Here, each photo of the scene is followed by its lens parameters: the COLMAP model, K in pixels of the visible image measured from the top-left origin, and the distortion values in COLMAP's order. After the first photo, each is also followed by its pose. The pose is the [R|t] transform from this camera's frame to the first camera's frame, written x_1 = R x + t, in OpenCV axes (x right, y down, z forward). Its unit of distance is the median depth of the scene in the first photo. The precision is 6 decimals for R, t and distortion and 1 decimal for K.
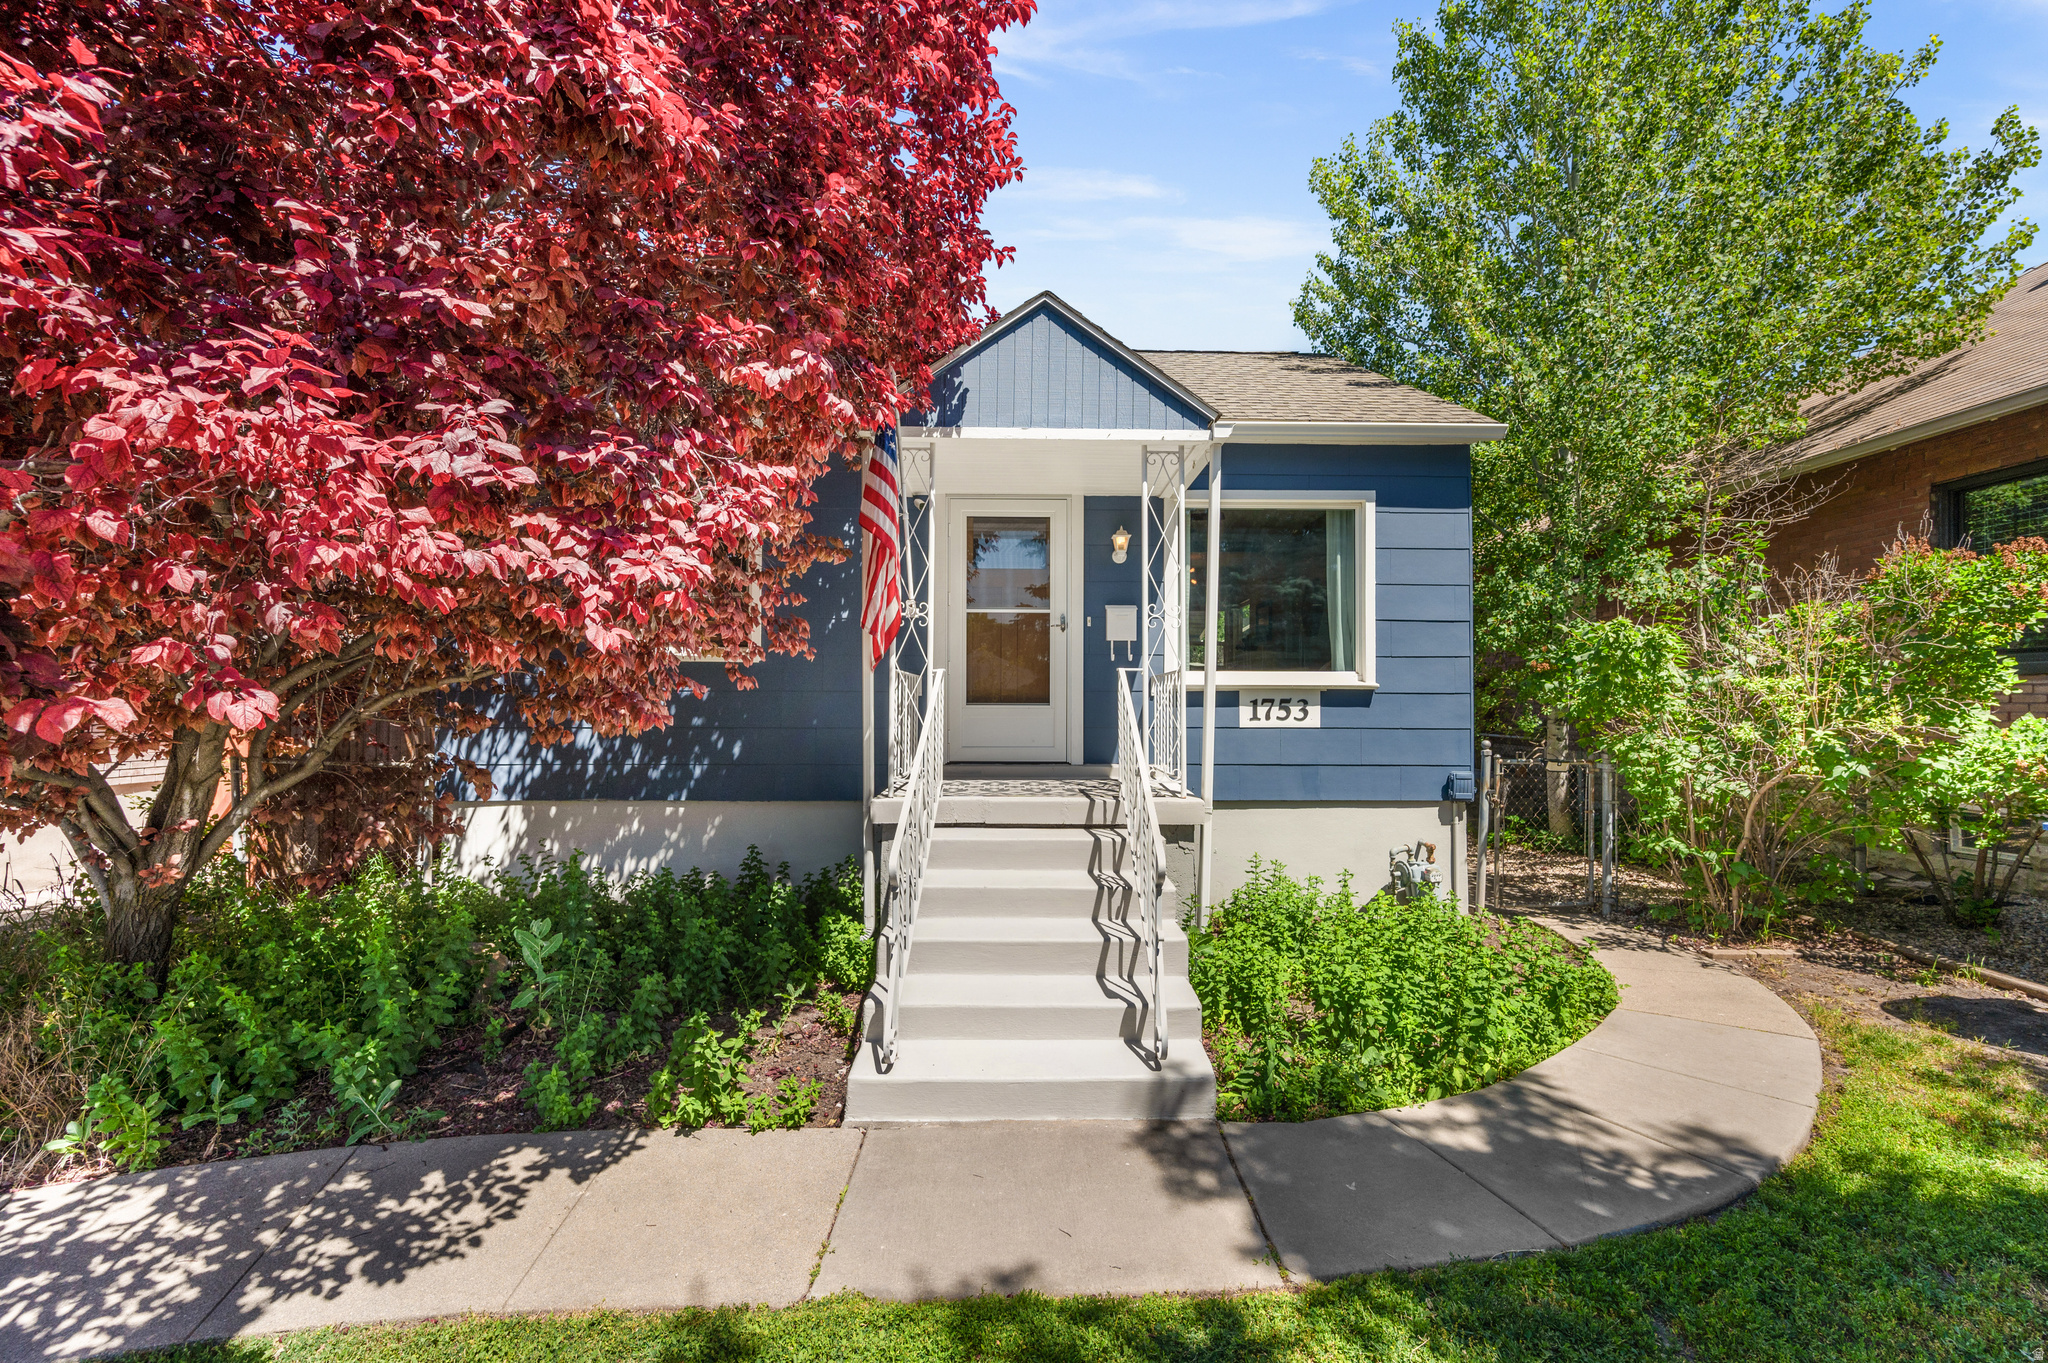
lens RADIAL K [[820.3, 0, 1009.6], [0, 820.3, 687.6], [0, 0, 1]] dist [0.001752, 0.000272]
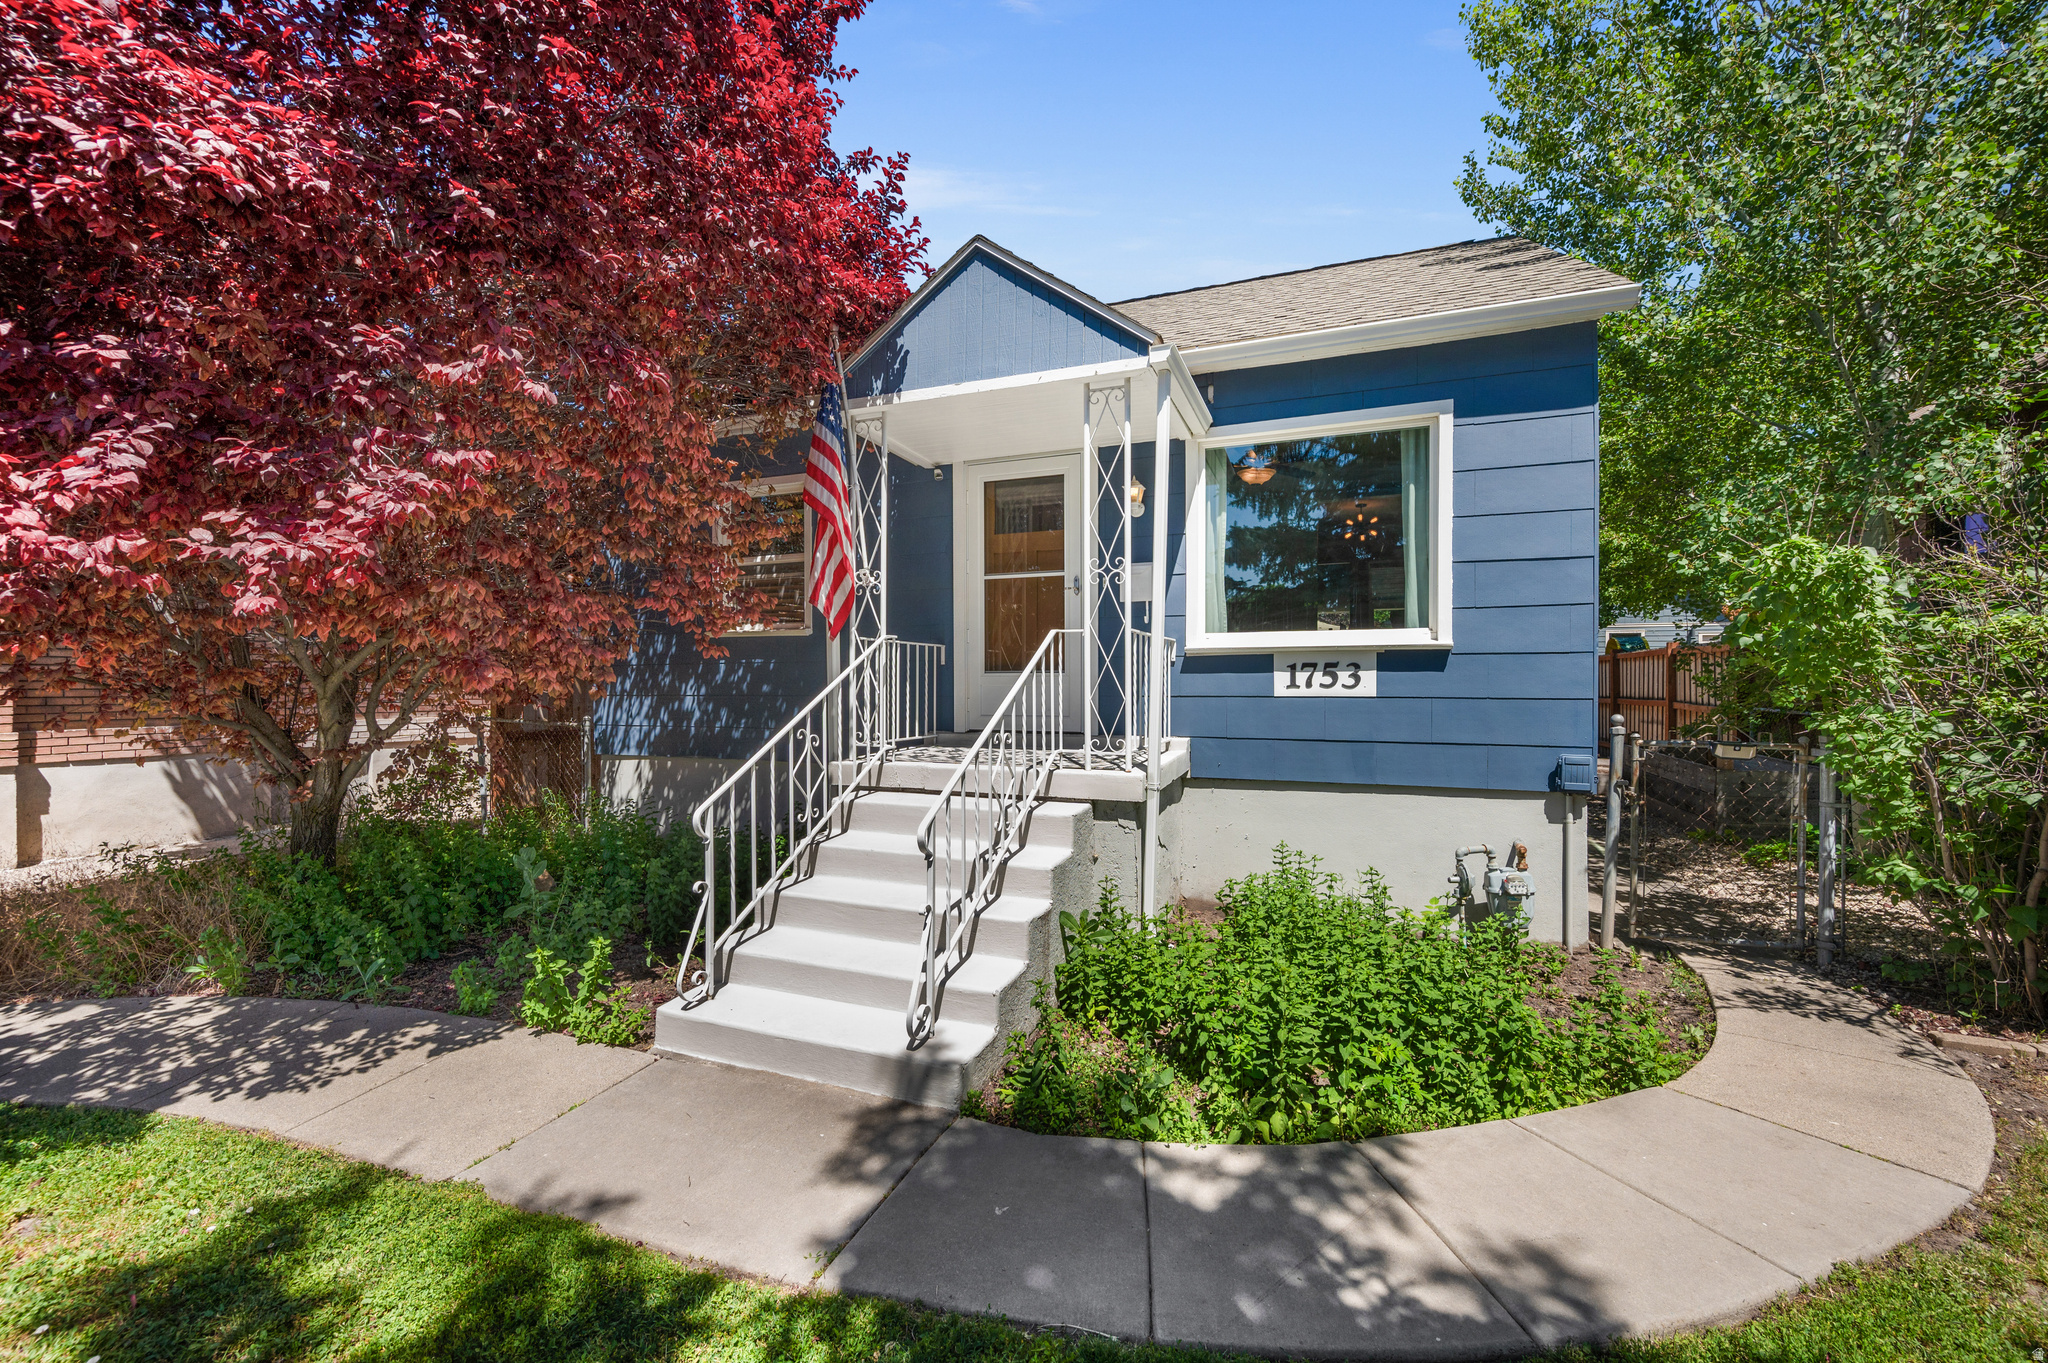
lens RADIAL K [[820.3, 0, 1015.2], [0, 820.3, 682.6], [0, 0, 1]] dist [0.001752, 0.000272]
pose [[0.926154, -0.002517, -0.377136, 0.428503], [0.010683, 0.999752, 0.019564, 0.017828], [0.376993, -0.022148, 0.925951, 0.117419]]
